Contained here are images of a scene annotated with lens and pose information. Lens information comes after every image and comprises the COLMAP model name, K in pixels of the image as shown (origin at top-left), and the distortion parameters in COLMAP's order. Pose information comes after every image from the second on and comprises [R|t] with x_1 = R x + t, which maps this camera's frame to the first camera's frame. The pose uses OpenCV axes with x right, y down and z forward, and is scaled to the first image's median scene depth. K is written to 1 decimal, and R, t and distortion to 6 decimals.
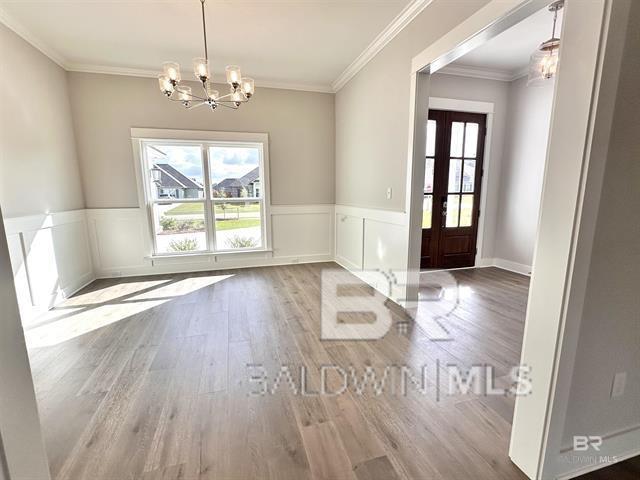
lens RADIAL K [[296.0, 0, 315.6], [0, 296.0, 238.9], [0, 0, 1]] dist [-0.002261, -0.000496]
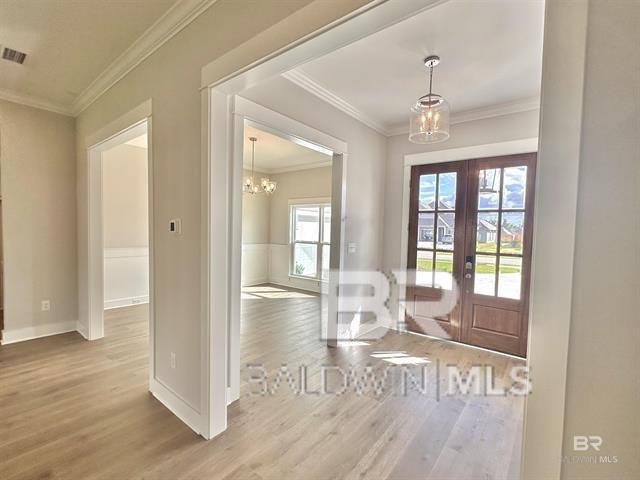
lens RADIAL K [[296.0, 0, 315.6], [0, 296.0, 238.9], [0, 0, 1]] dist [-0.002261, -0.000496]
pose [[0.586104, 0.052396, -0.808540, 0.849740], [-0.160332, 0.985674, -0.052348, -0.076312], [0.794214, 0.160317, 0.586108, 0.150347]]
